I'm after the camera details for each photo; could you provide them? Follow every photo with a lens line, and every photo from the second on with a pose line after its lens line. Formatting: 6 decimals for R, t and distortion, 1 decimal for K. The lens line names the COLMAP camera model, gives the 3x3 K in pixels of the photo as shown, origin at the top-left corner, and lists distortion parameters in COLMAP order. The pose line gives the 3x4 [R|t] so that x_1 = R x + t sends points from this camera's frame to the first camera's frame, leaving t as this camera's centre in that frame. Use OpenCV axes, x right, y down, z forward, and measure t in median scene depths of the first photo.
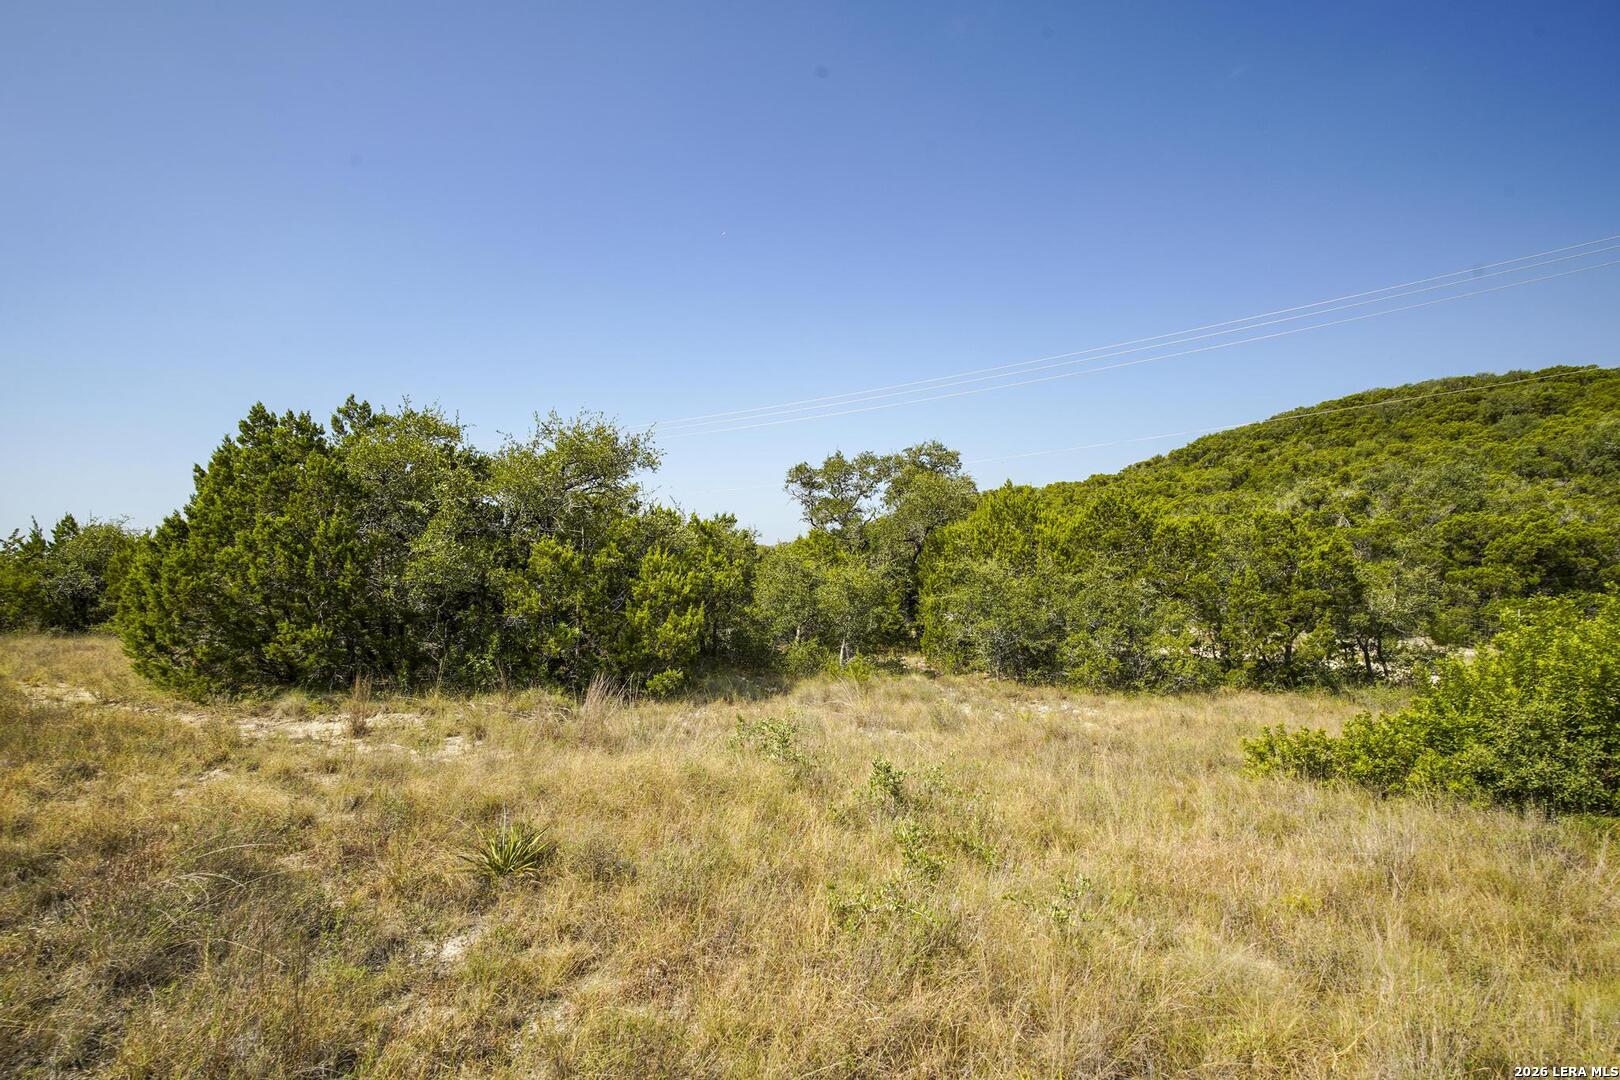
lens RADIAL K [[824.4, 0, 799.4], [0, 824.4, 537.0], [0, 0, 1]] dist [0.005529, 0.001327]
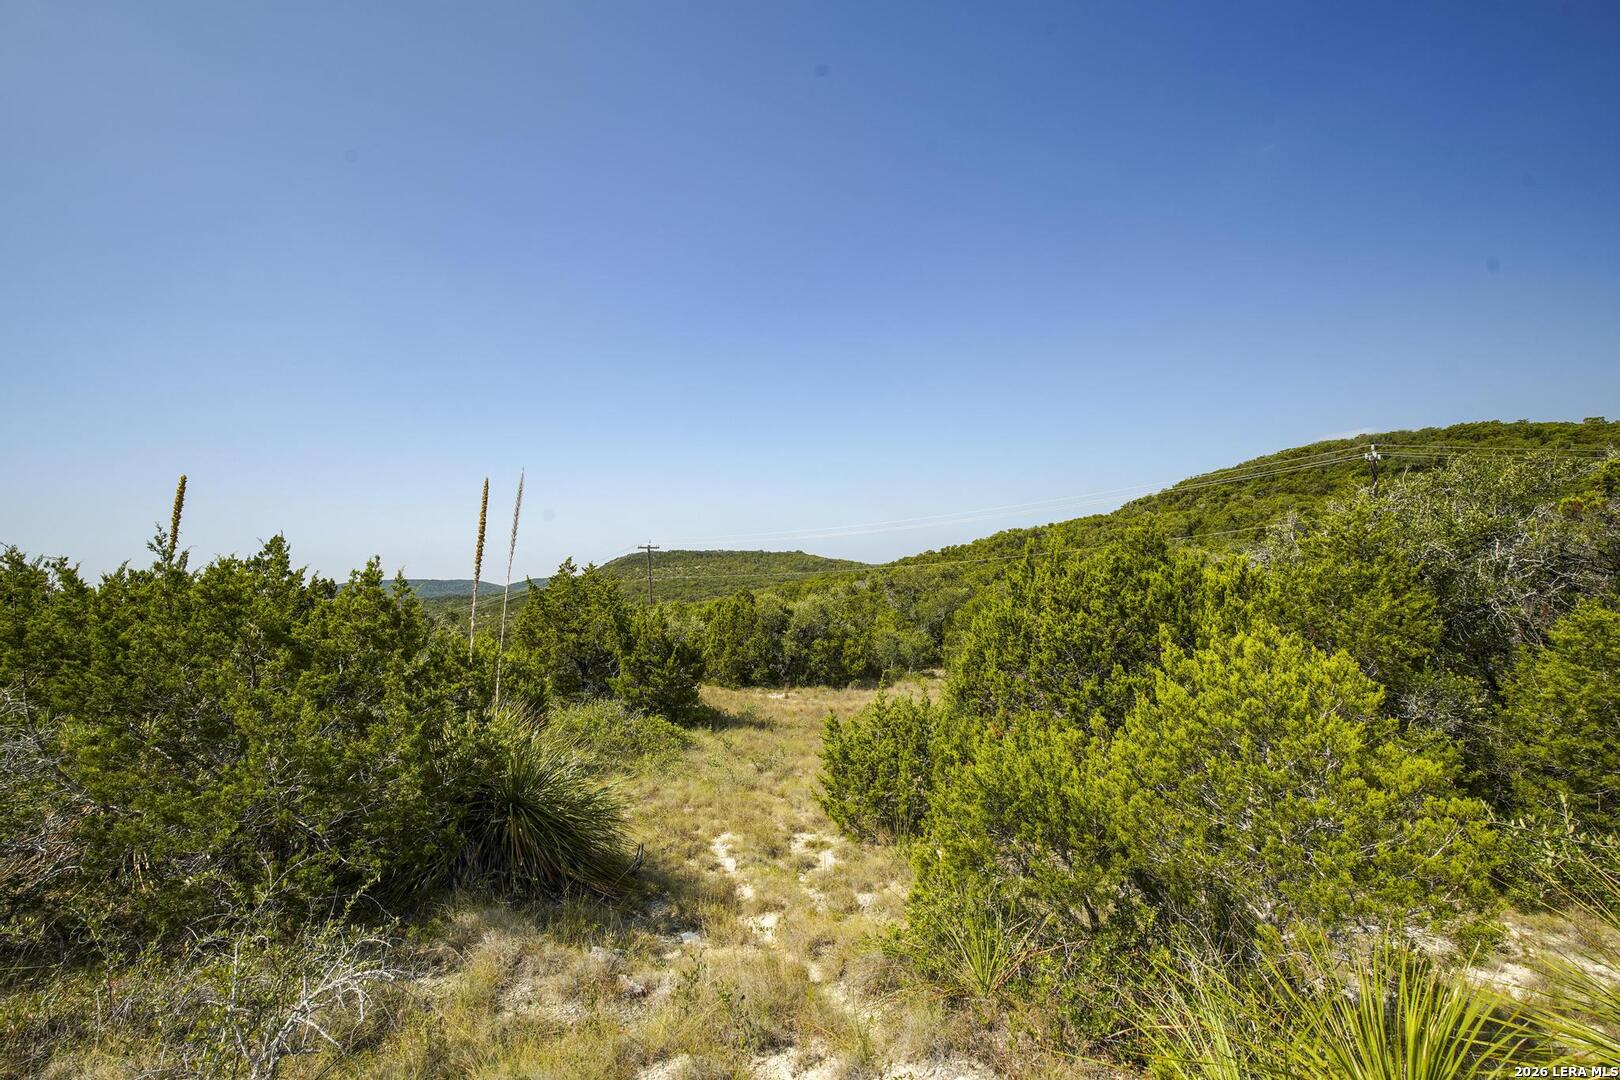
lens RADIAL K [[738.5, 0, 811.0], [0, 738.5, 550.7], [0, 0, 1]] dist [0.004083, 0.002028]
pose [[0.997825, -0.021353, -0.062372, -0.088568], [0.021692, 0.999753, 0.004775, -0.211701], [0.062255, -0.006118, 0.998042, -1.108917]]
